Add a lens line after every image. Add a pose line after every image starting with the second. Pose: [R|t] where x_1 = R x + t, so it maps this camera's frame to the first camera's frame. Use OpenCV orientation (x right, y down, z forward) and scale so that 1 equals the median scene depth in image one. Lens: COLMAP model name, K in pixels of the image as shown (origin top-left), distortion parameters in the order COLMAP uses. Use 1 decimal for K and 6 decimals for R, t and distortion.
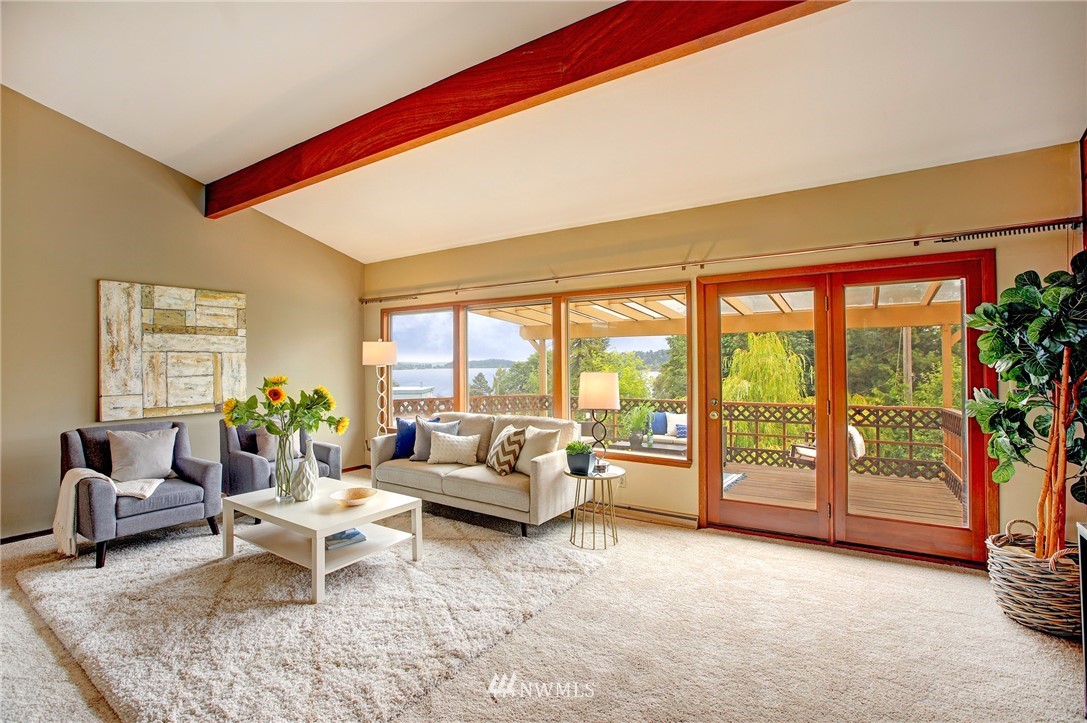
lens RADIAL K [[499.0, 0, 547.7], [0, 499.0, 358.2], [0, 0, 1]] dist [-0.001431, -0.000046]
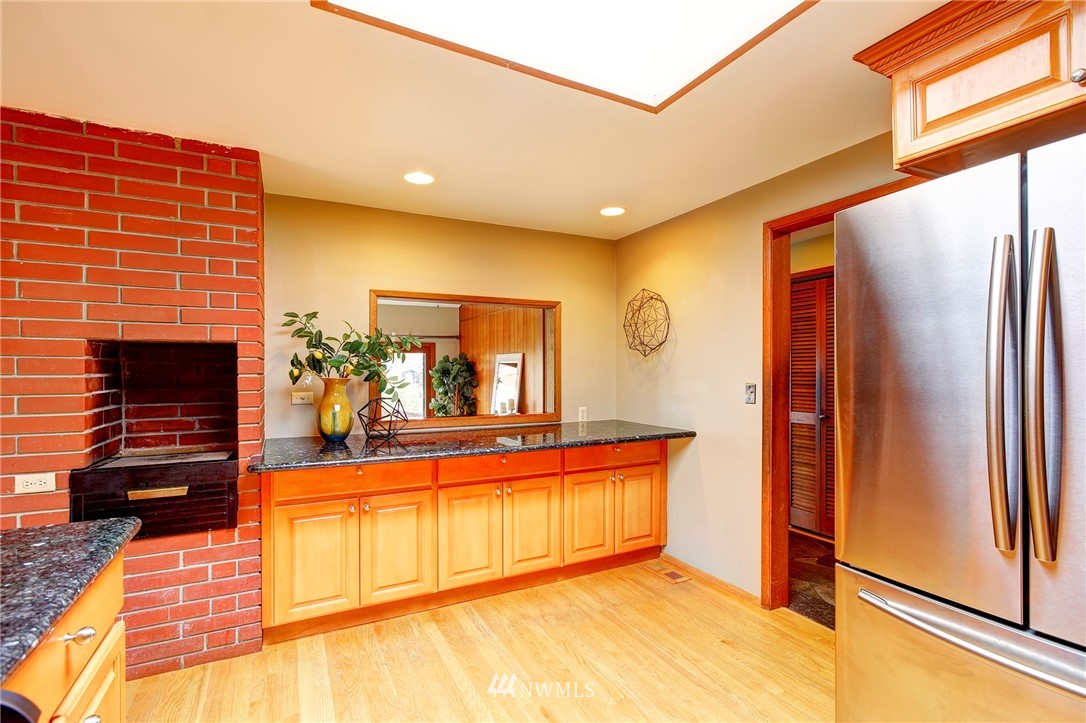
lens RADIAL K [[498.5, 0, 545.0], [0, 498.5, 366.6], [0, 0, 1]] dist [-0.001431, -0.000046]
pose [[0.492615, 0.012025, 0.870165, -1.228937], [-0.009083, 0.999921, -0.008676, -0.096267], [-0.870200, -0.003630, 0.492685, -0.883563]]
